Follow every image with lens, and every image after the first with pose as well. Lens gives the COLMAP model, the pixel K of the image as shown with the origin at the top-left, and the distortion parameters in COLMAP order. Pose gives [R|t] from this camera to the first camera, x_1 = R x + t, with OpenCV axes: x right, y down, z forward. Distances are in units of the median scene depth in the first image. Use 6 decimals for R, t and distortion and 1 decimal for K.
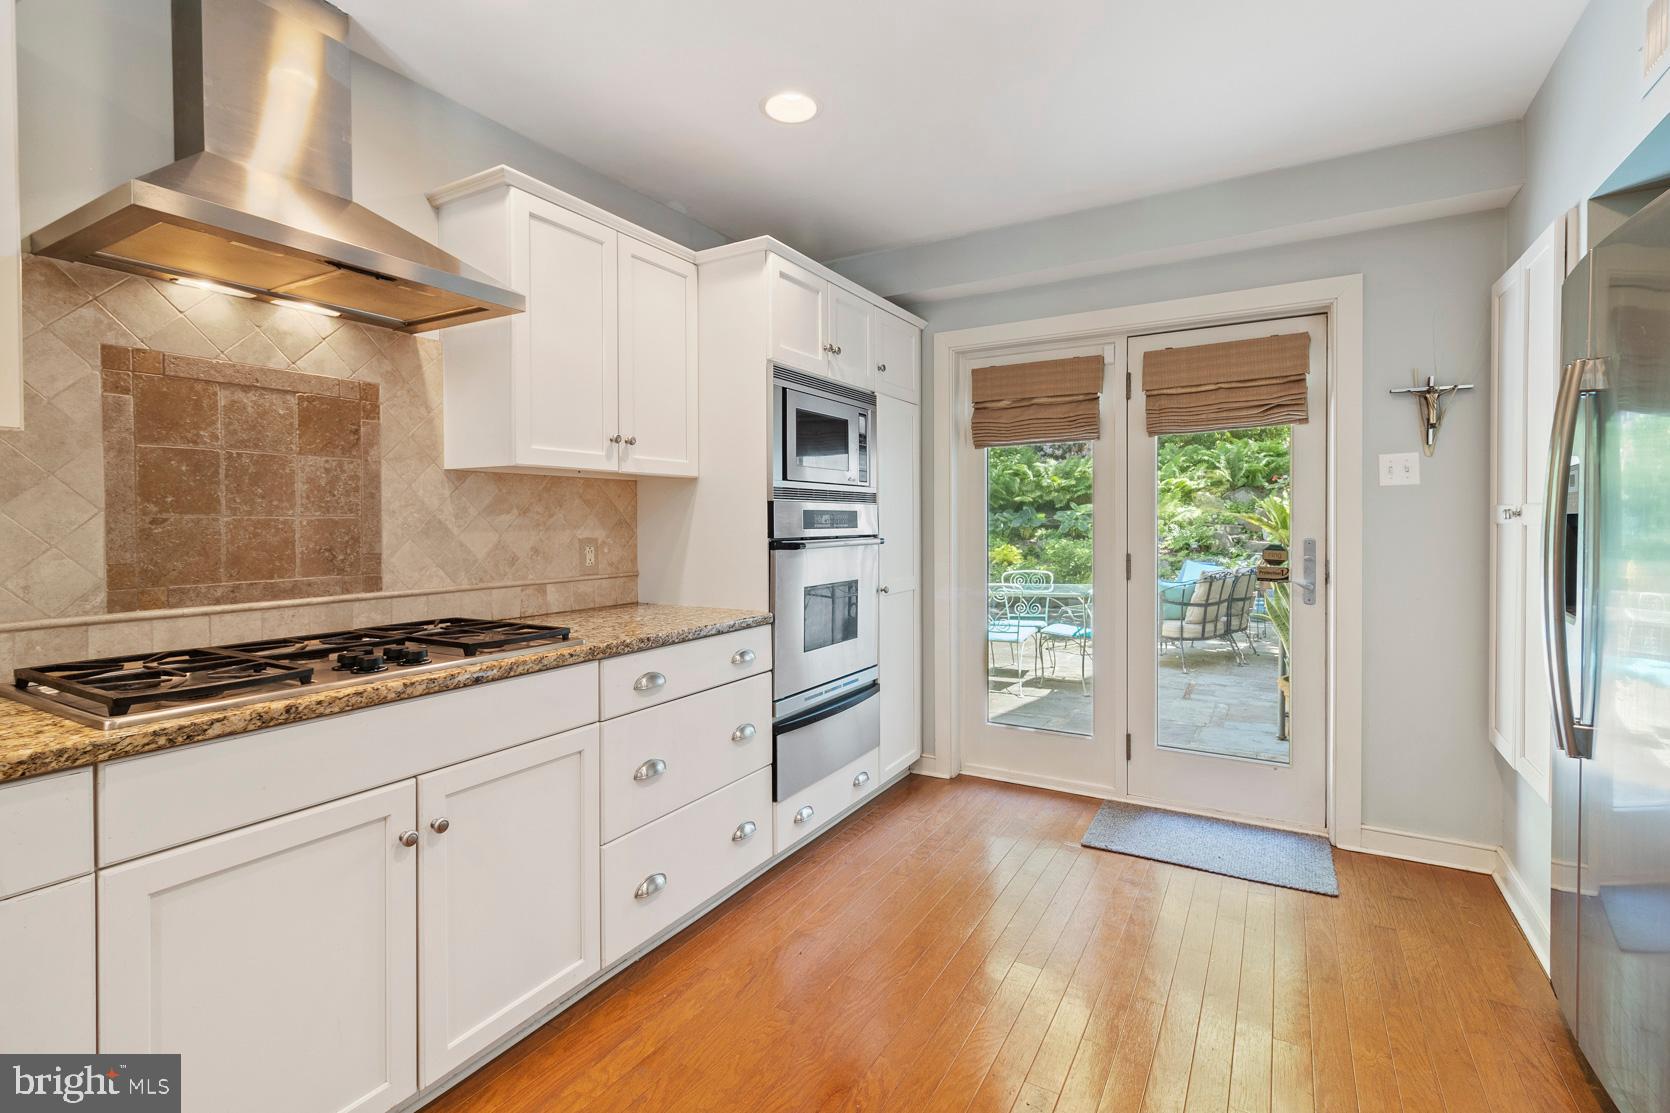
lens RADIAL K [[767.5, 0, 839.8], [0, 767.5, 523.1], [0, 0, 1]] dist [0.002879, 0.000355]
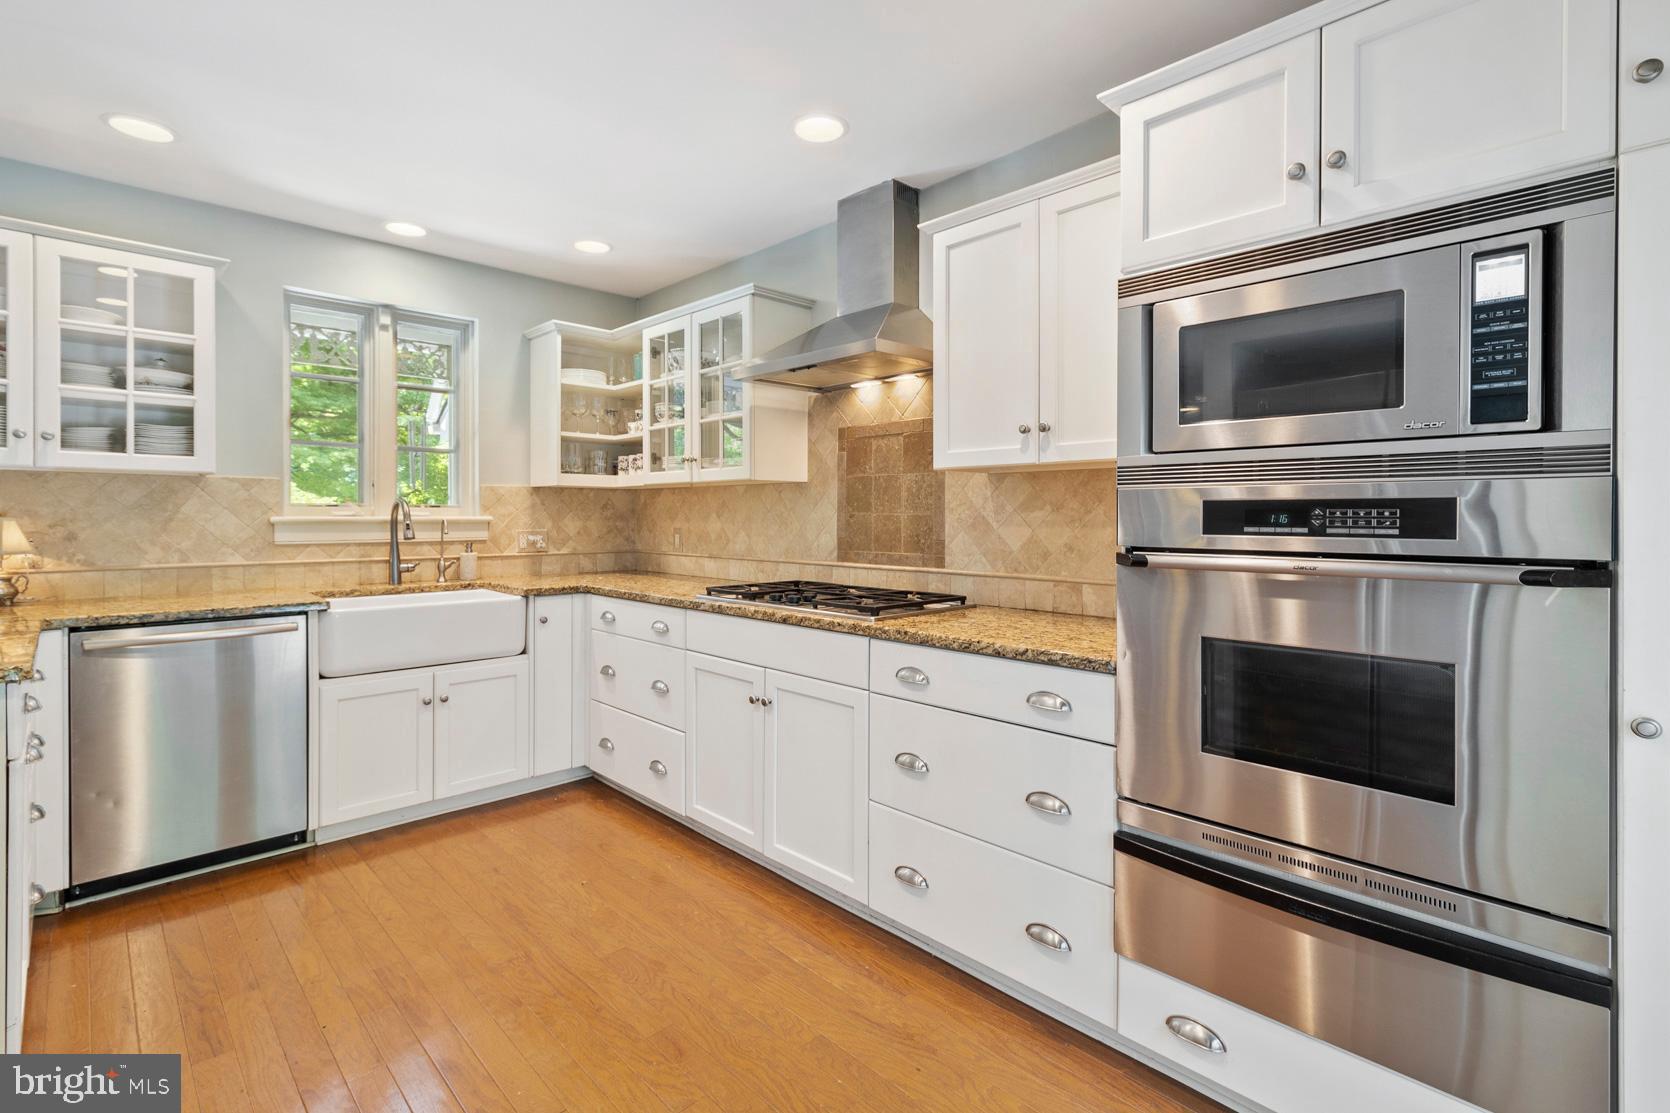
lens RADIAL K [[767.5, 0, 839.8], [0, 767.5, 523.1], [0, 0, 1]] dist [0.002879, 0.000355]
pose [[-0.268230, 0.011912, -0.963281, 0.758267], [-0.005728, 0.999886, 0.013960, -0.008993], [0.963338, 0.009262, -0.268132, 1.189313]]
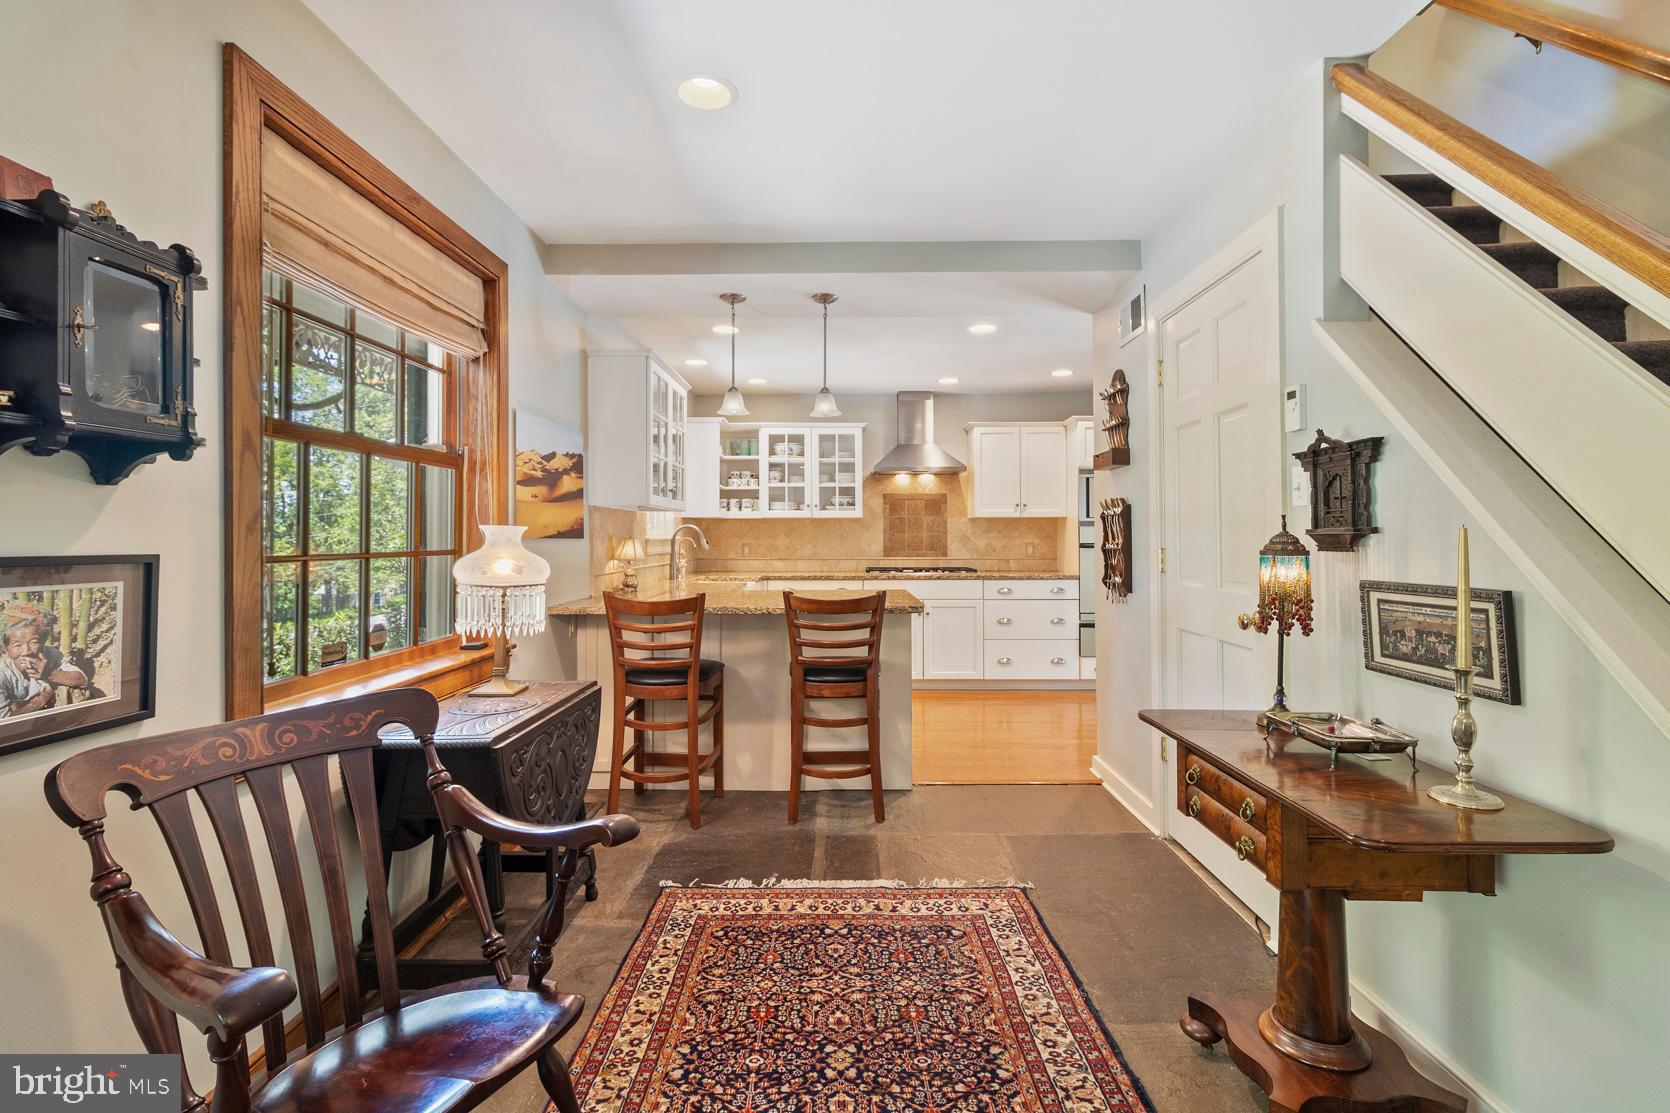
lens RADIAL K [[767.5, 0, 839.8], [0, 767.5, 523.1], [0, 0, 1]] dist [0.002879, 0.000355]
pose [[0.499621, -0.016240, -0.866092, 1.974370], [-0.004056, 0.999769, -0.021086, 0.015185], [0.866234, 0.014048, 0.499440, -1.003694]]
